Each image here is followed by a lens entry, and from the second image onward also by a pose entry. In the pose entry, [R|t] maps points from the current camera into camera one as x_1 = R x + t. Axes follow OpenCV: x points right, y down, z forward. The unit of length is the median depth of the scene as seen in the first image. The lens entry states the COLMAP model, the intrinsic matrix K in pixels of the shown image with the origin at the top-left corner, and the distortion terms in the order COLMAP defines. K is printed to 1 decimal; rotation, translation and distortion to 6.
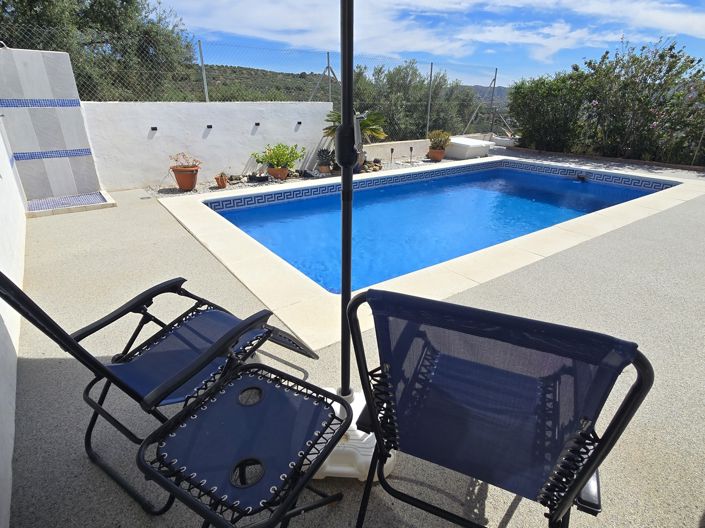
lens RADIAL K [[384.8, 0, 351.5], [0, 384.8, 261.8], [0, 0, 1]] dist [-0.002675, -0.002724]
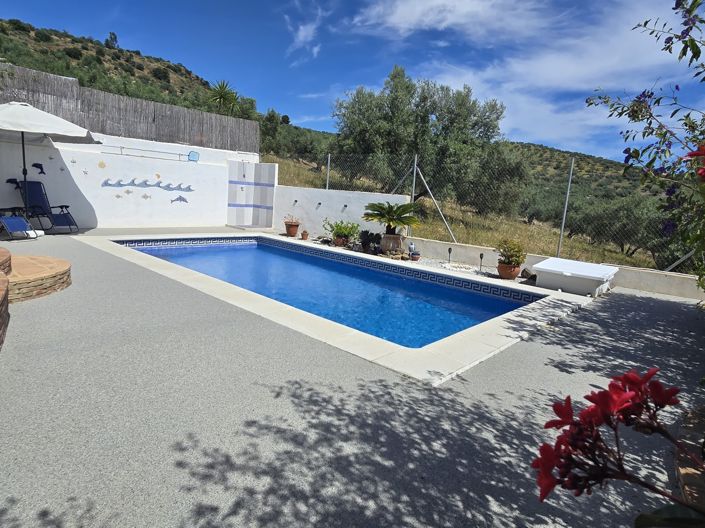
lens RADIAL K [[426.1, 0, 350.9], [0, 426.1, 265.5], [0, 0, 1]] dist [-0.003954, -0.000660]
pose [[0.212126, 0.185176, -0.959538, 1.257406], [-0.444015, 0.892945, 0.074166, -0.285774], [0.870548, 0.410317, 0.271637, 0.680682]]
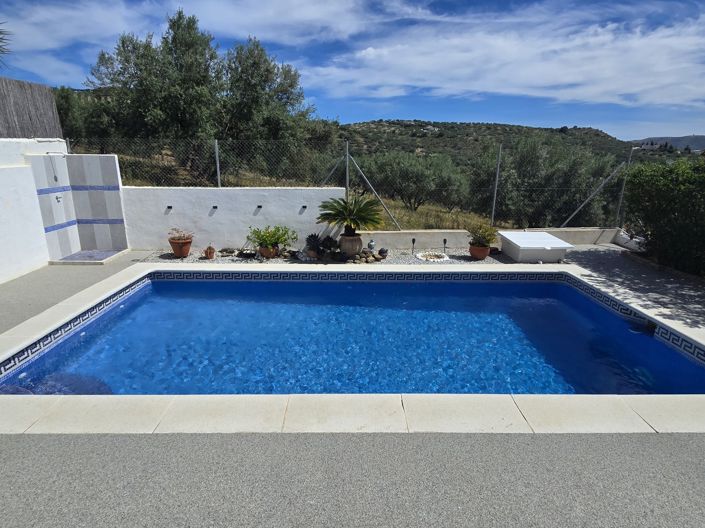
lens RADIAL K [[384.8, 0, 351.4], [0, 384.8, 259.7], [0, 0, 1]] dist [-0.002675, -0.002724]
pose [[0.821573, 0.159057, -0.547465, 0.599263], [-0.228106, 0.971787, -0.059978, -0.200698], [0.522479, 0.174157, 0.834676, 0.235192]]
